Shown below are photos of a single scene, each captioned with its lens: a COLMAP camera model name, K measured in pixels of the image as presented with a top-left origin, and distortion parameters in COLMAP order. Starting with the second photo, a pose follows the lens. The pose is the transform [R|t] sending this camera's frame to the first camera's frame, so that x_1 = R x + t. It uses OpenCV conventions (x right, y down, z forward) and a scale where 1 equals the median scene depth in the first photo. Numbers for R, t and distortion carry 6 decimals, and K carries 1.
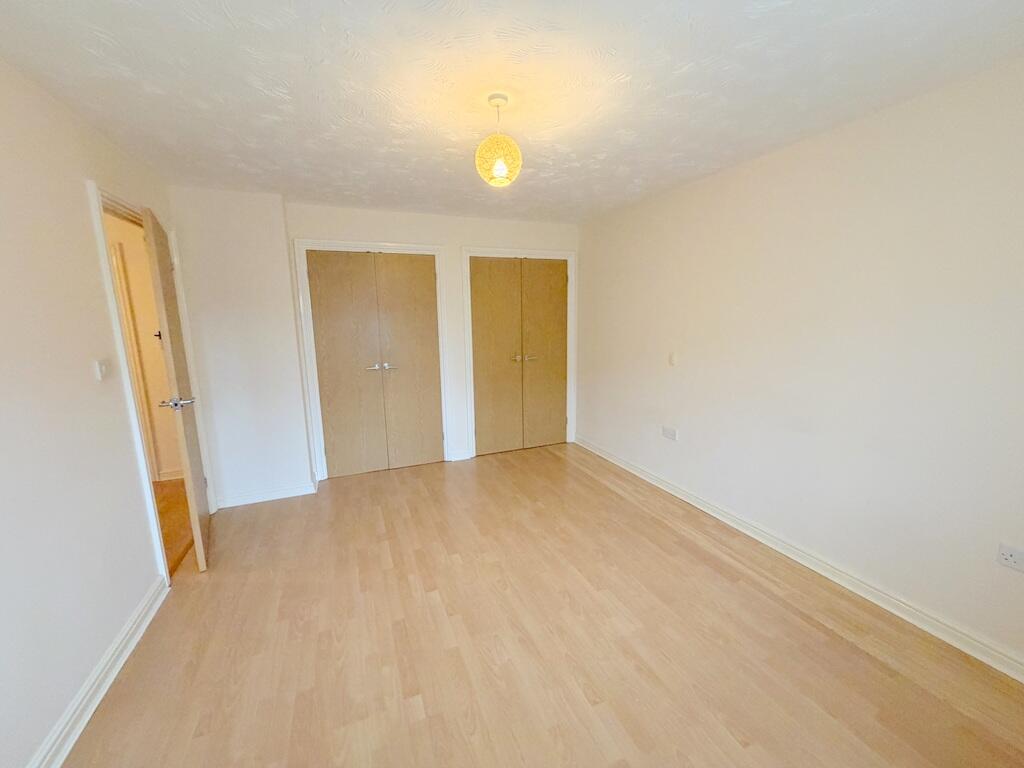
lens RADIAL K [[406.5, 0, 506.2], [0, 406.5, 384.0], [0, 0, 1]] dist [-0.002124, 0.000351]
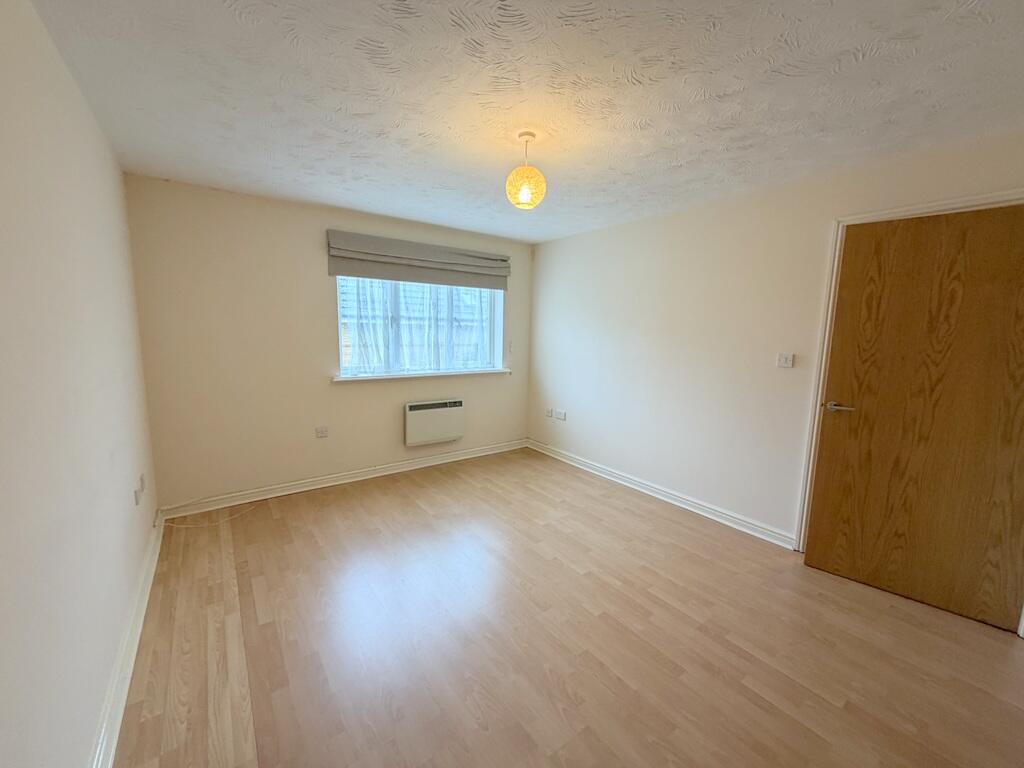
lens RADIAL K [[406.5, 0, 511.5], [0, 406.5, 384.2], [0, 0, 1]] dist [-0.002124, 0.000351]
pose [[-0.967411, 0.032857, -0.251072, 0.252931], [-0.044570, 0.953969, 0.296575, -0.274634], [0.249259, 0.298100, -0.921415, 1.711384]]
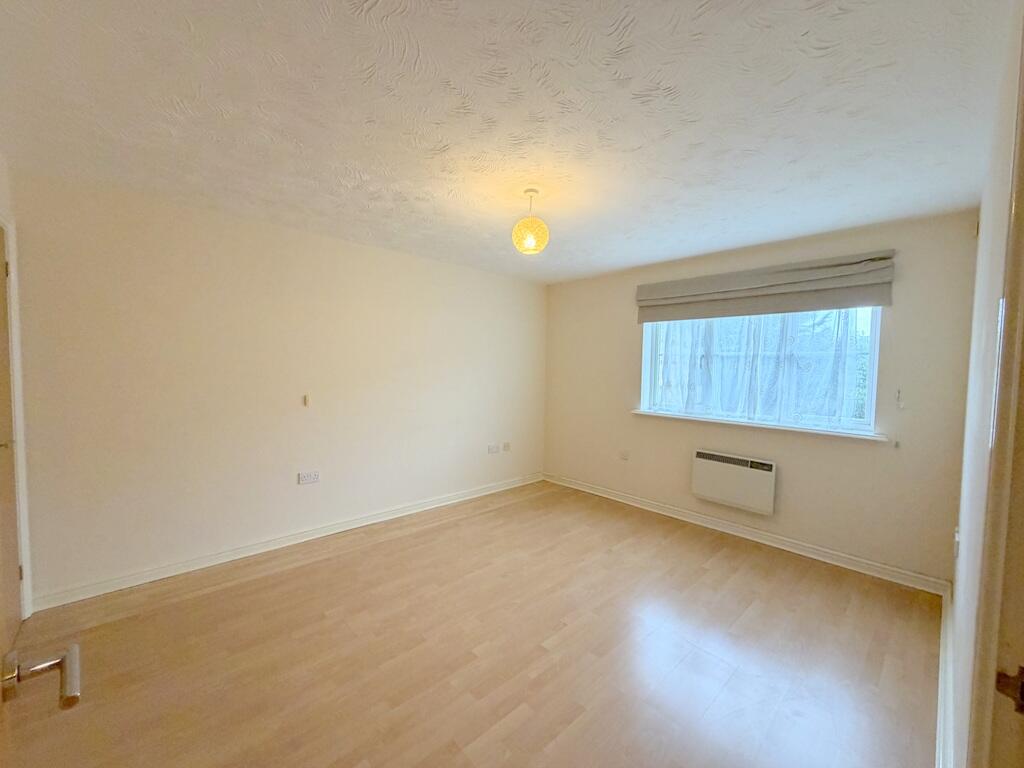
lens RADIAL K [[406.5, 0, 512.8], [0, 406.5, 387.8], [0, 0, 1]] dist [-0.002124, 0.000351]
pose [[-0.361569, -0.038892, 0.931534, -0.936109], [0.143255, 0.984948, 0.096725, -0.158776], [-0.921274, 0.168419, -0.350555, 1.222006]]
